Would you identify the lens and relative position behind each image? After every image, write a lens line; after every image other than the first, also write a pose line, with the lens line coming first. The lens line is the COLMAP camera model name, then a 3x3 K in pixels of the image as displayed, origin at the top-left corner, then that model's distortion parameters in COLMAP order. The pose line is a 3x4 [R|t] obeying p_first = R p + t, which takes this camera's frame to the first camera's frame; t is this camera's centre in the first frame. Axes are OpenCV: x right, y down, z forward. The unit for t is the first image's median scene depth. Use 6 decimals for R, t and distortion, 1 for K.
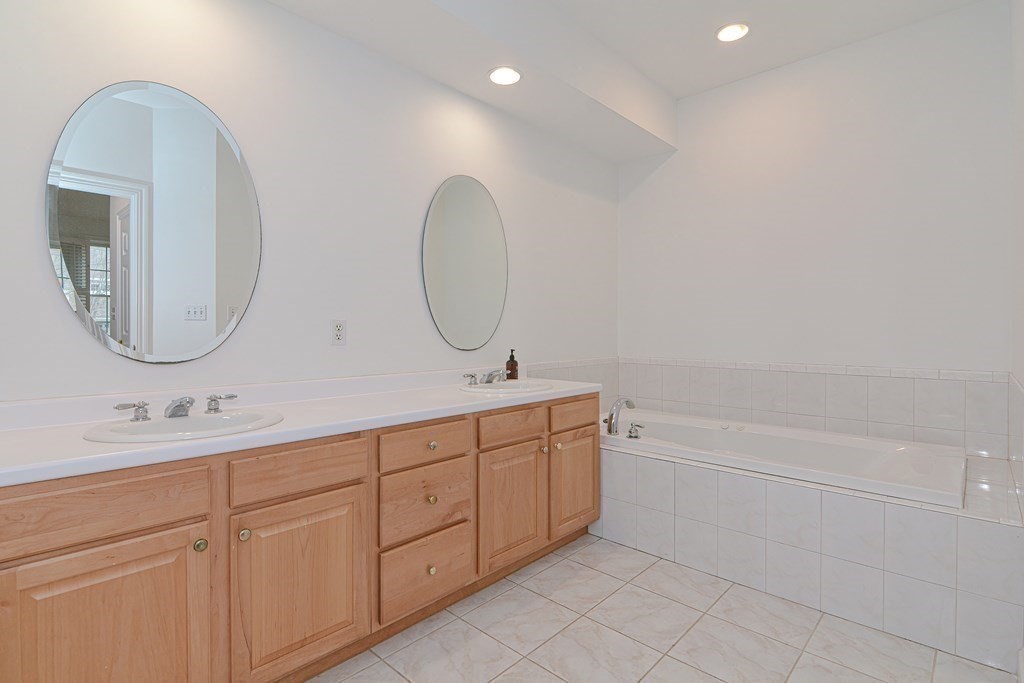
lens RADIAL K [[496.1, 0, 528.5], [0, 496.1, 329.2], [0, 0, 1]] dist [-0.002821, -0.000564]
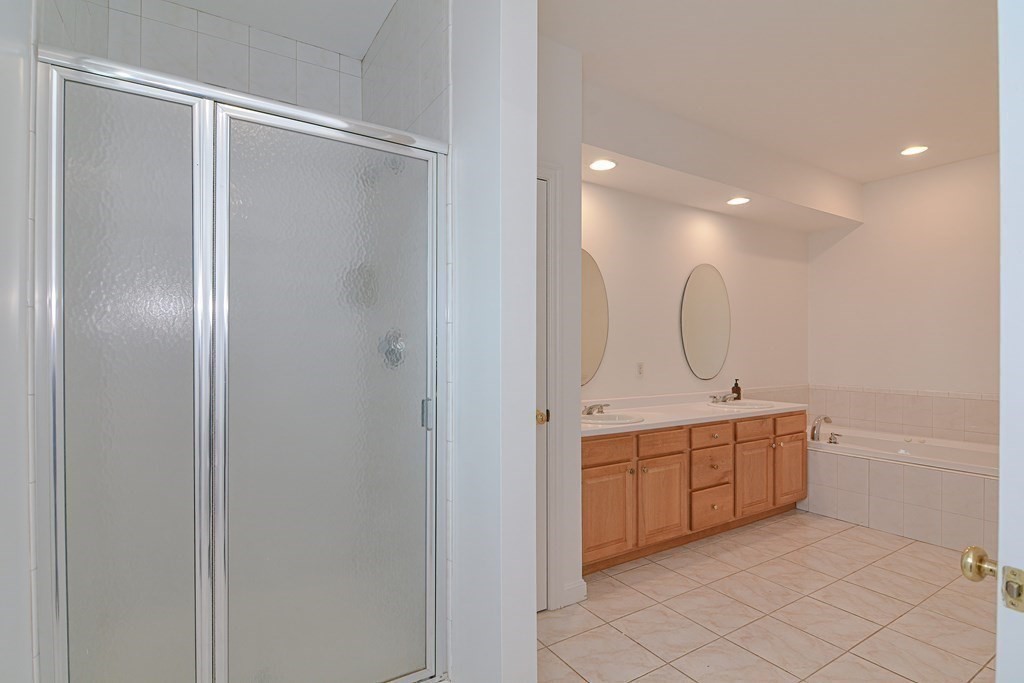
lens RADIAL K [[502.6, 0, 504.7], [0, 502.6, 342.5], [0, 0, 1]] dist [0.002446, -0.006146]
pose [[0.959202, -0.002041, -0.282715, -0.334688], [0.000750, 0.999989, -0.004676, -0.076401], [0.282722, 0.004273, 0.959192, -0.769732]]
